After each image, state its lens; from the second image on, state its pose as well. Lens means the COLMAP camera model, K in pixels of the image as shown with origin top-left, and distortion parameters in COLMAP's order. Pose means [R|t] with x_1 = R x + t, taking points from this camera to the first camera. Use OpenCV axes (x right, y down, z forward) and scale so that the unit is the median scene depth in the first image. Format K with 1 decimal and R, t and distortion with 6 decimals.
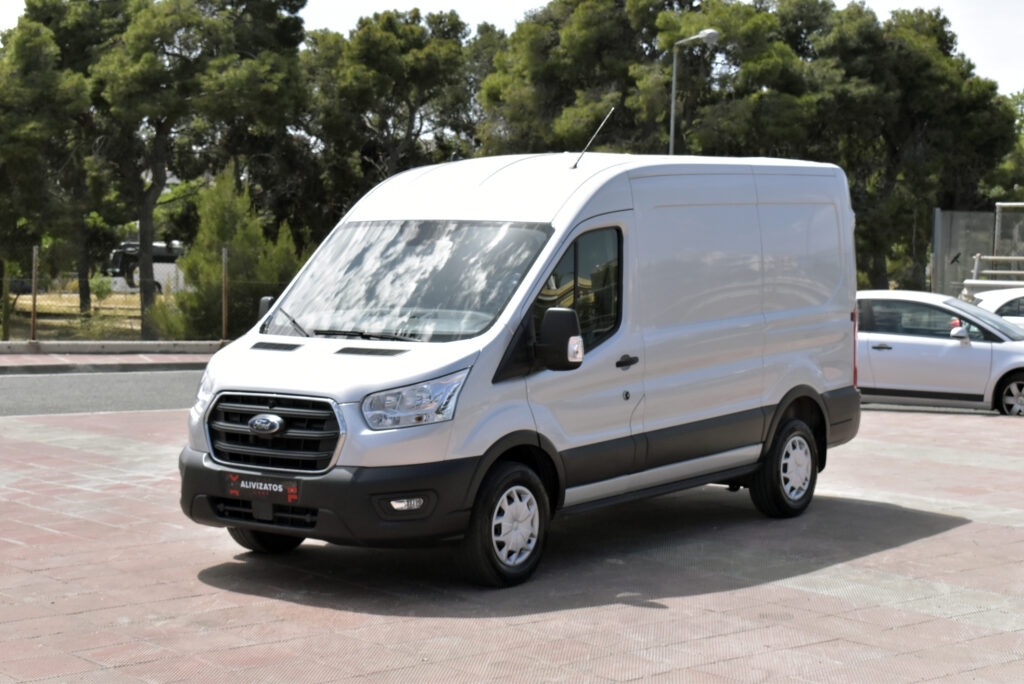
lens RADIAL K [[1932.1, 0, 512.0], [0, 1932.1, 342.0], [0, 0, 1]] dist [-0.013792, 0.092496]
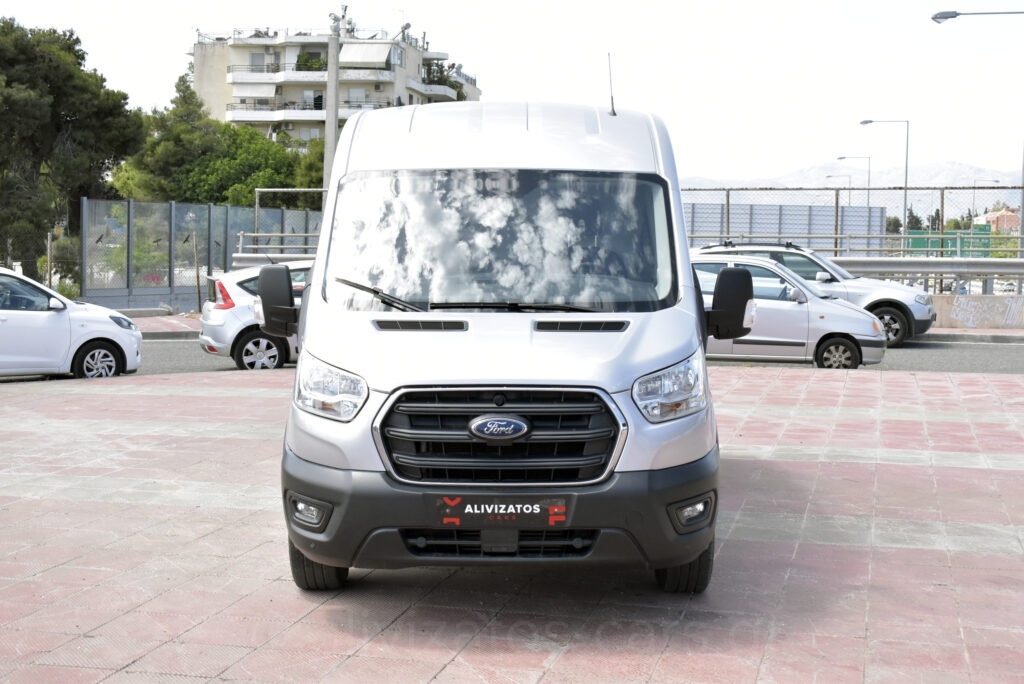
lens RADIAL K [[1460.8, 0, 512.0], [0, 1460.8, 342.0], [0, 0, 1]] dist [-0.012922, -0.052821]
pose [[0.810213, -0.048438, 0.584131, -0.381503], [0.034352, 0.998791, 0.035176, -0.009138], [-0.585128, -0.008434, 0.810897, 0.441847]]
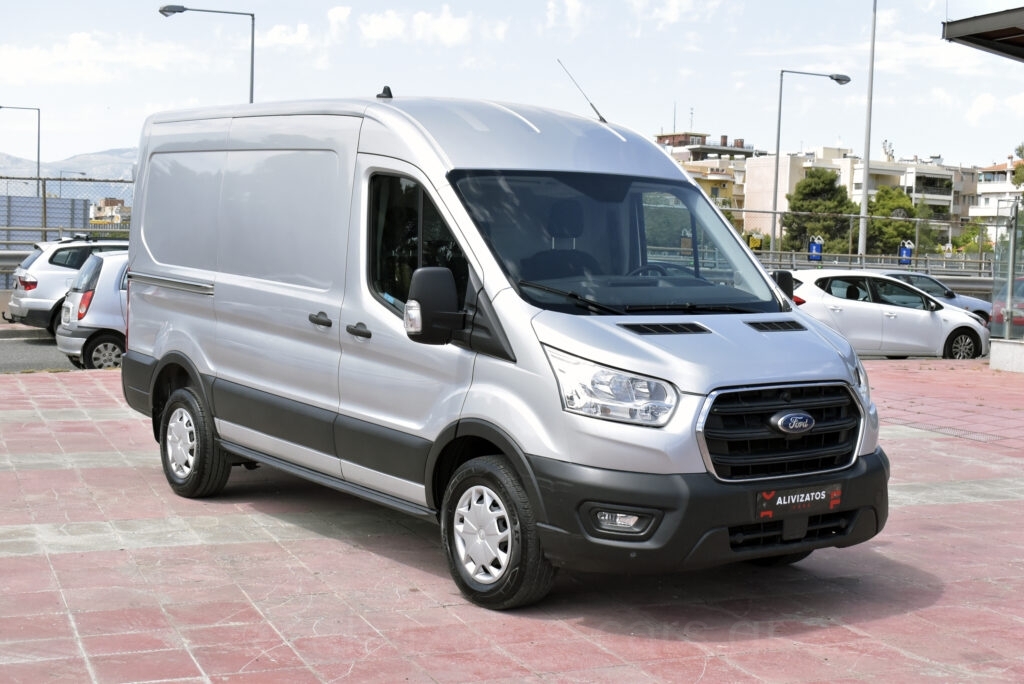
lens RADIAL K [[1521.4, 0, 512.0], [0, 1521.4, 342.0], [0, 0, 1]] dist [-0.097943, -0.013639]
pose [[0.301746, -0.066908, 0.951038, -0.639447], [0.032048, 0.997683, 0.060021, -0.027652], [-0.952849, 0.012368, 0.303191, 0.765547]]
